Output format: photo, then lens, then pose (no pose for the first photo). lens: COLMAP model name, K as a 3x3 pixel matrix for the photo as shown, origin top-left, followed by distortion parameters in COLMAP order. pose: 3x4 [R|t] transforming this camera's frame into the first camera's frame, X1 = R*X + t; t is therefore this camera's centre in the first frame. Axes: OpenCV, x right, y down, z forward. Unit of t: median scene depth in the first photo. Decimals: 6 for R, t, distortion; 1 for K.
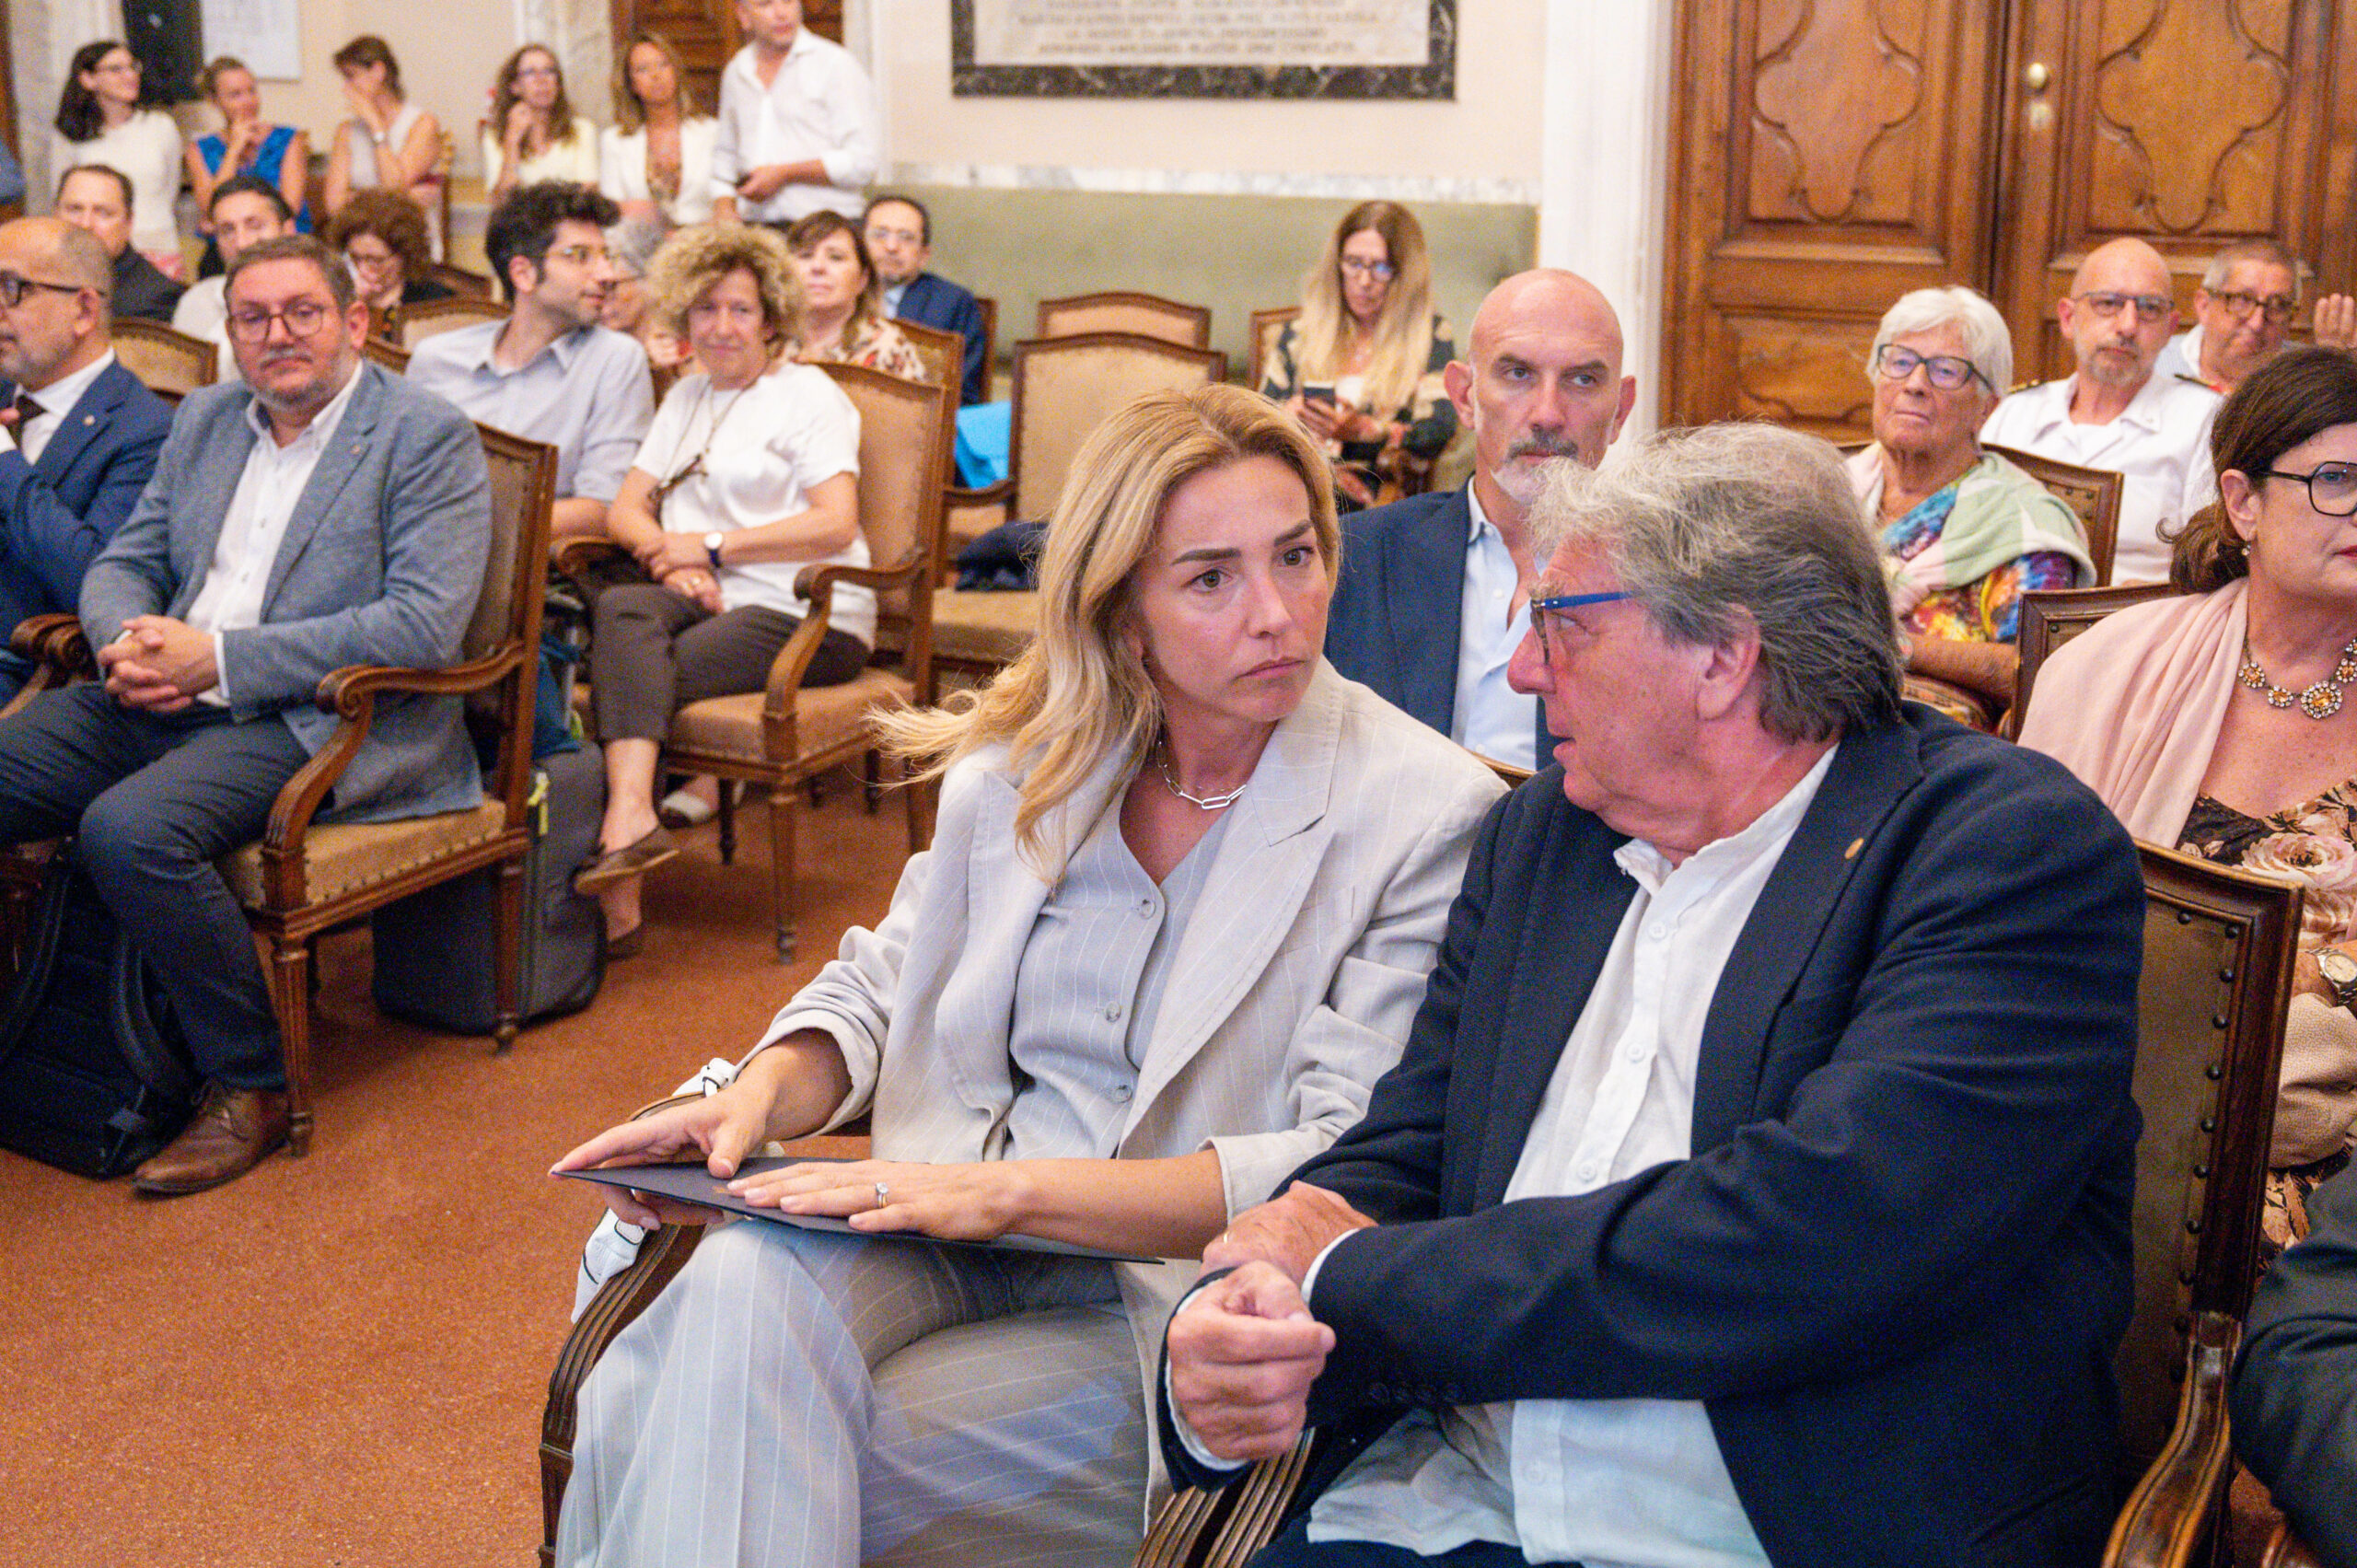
lens RADIAL K [[2569.2, 0, 1178.1], [0, 2569.2, 782.4], [0, 0, 1]] dist [0.008259, 0.000000]
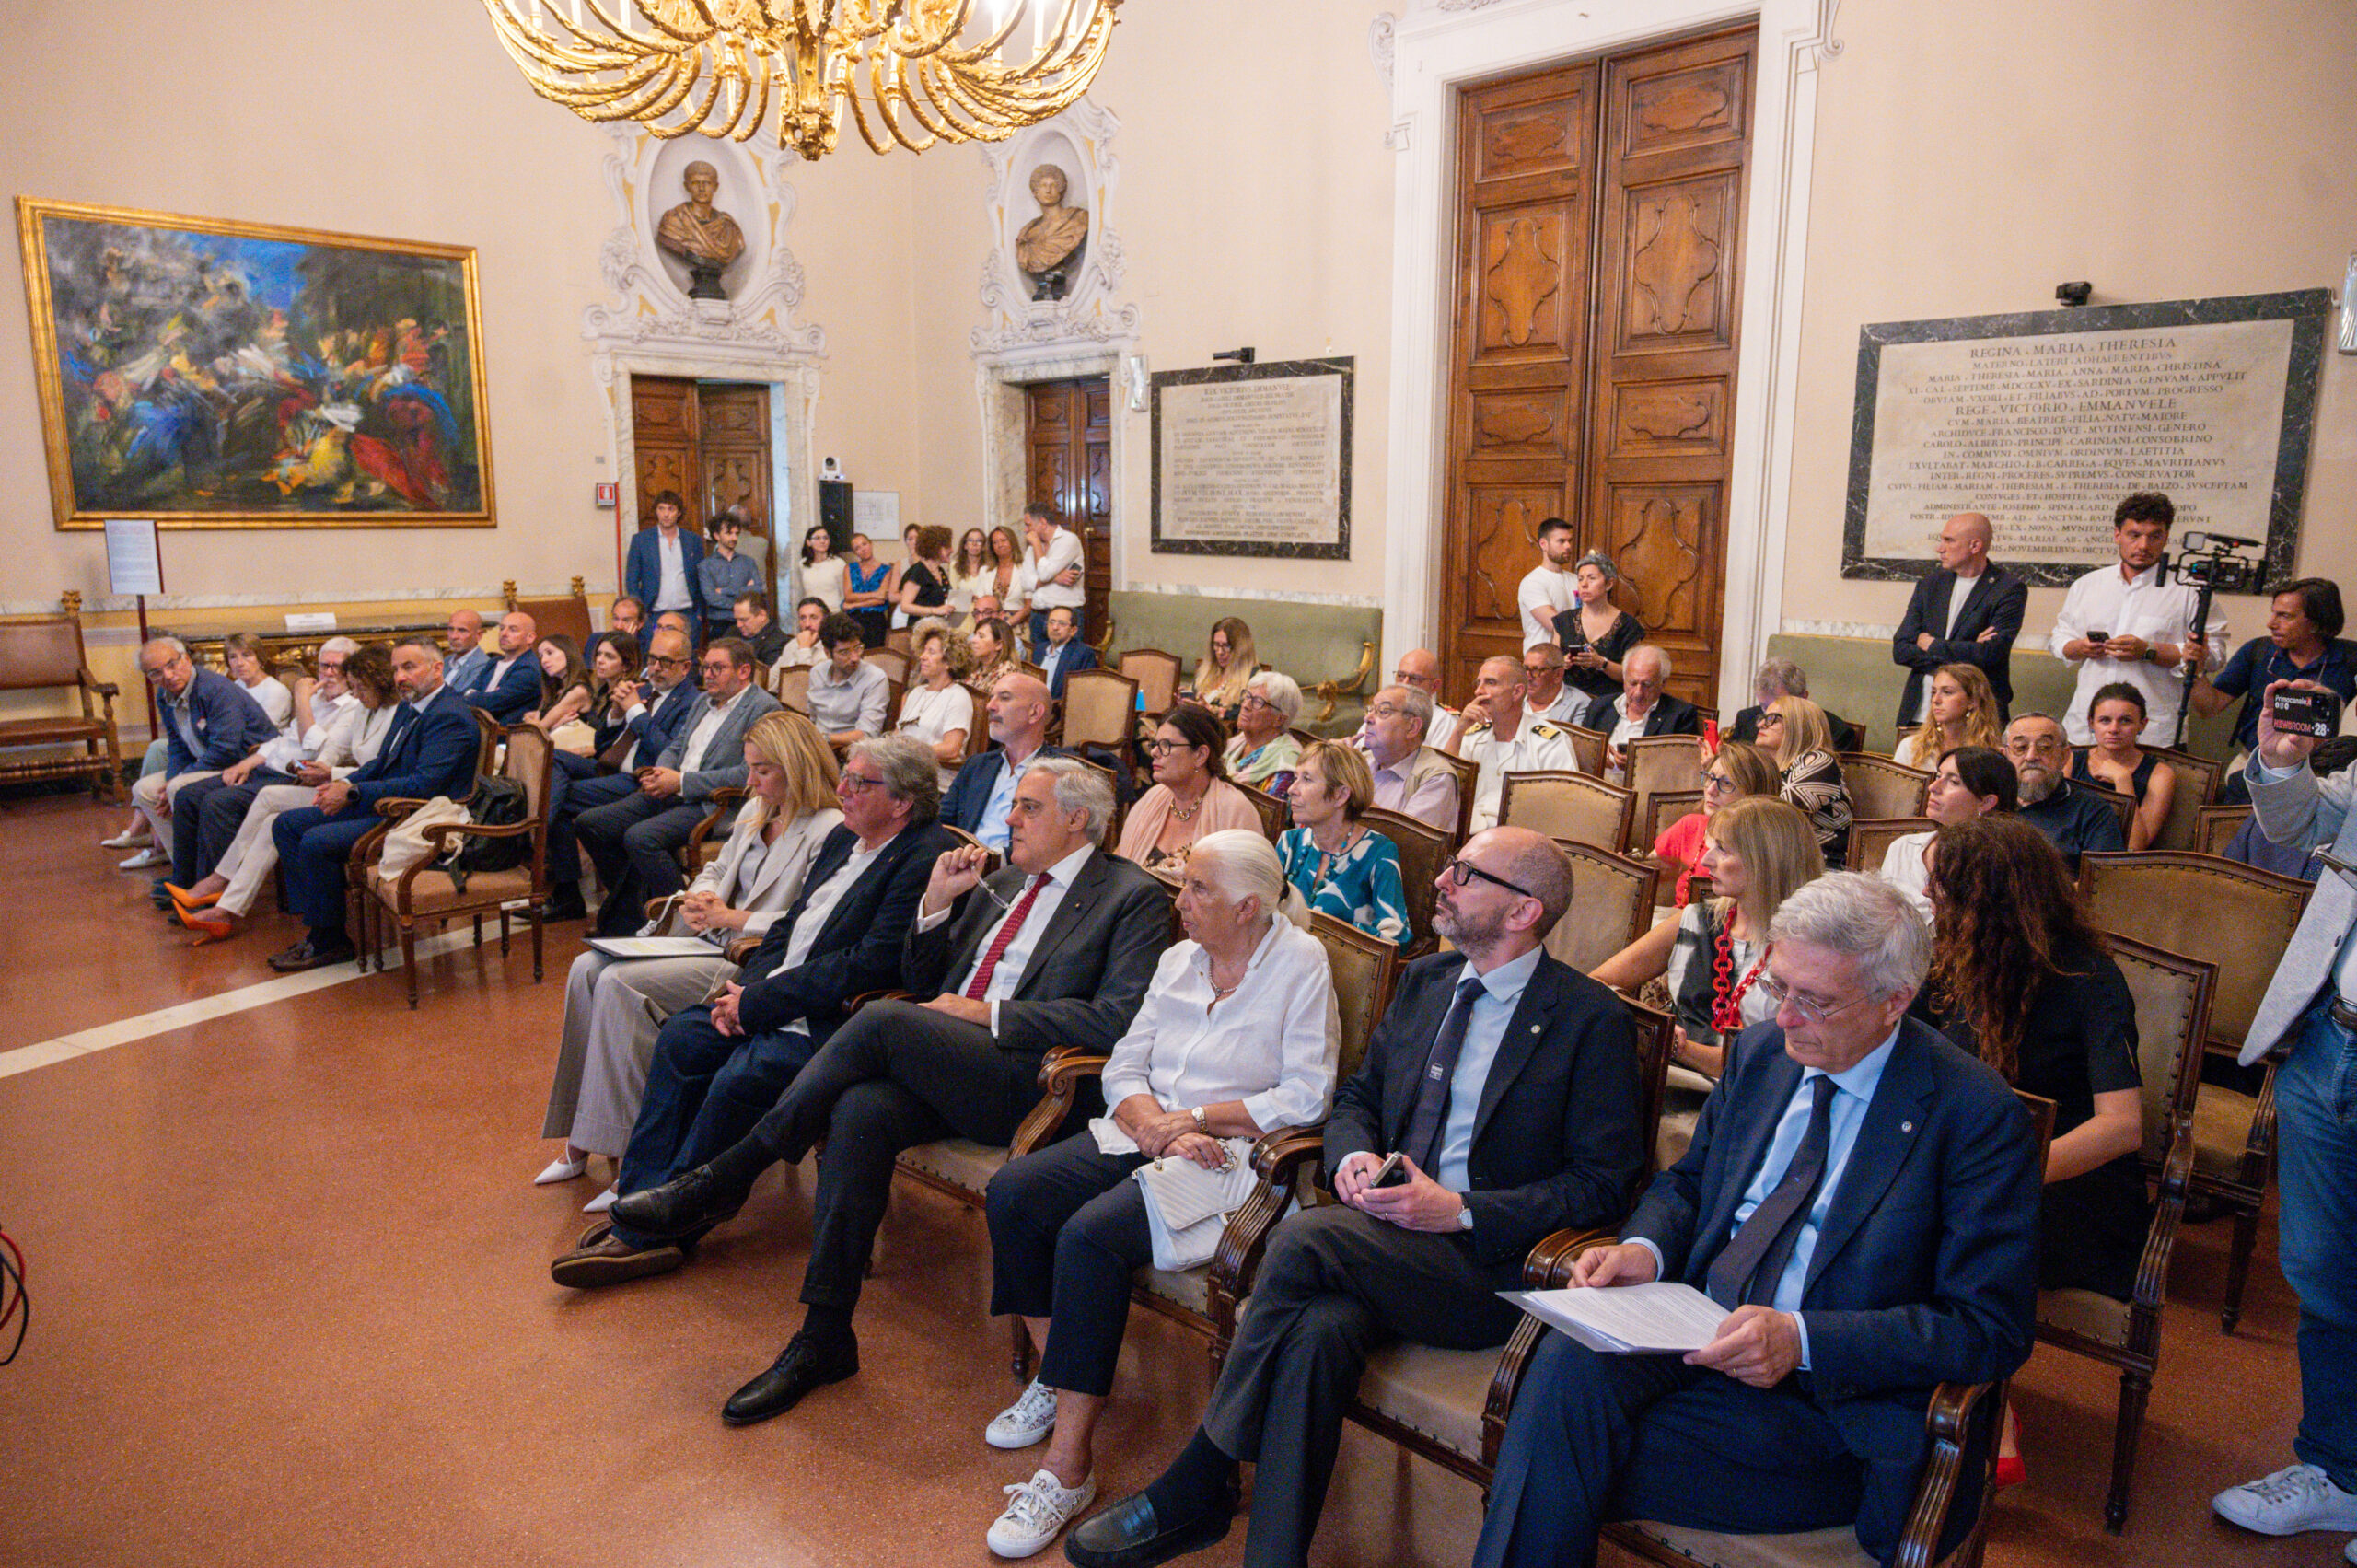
lens RADIAL K [[1585.3, 0, 1179.5], [0, 1585.3, 788.3], [0, 0, 1]] dist [-0.000715, -0.000018]
pose [[0.962057, 0.042449, -0.269526, 0.337326], [-0.061865, 0.996033, -0.063954, 0.020026], [0.265742, 0.078202, 0.960867, -0.303375]]
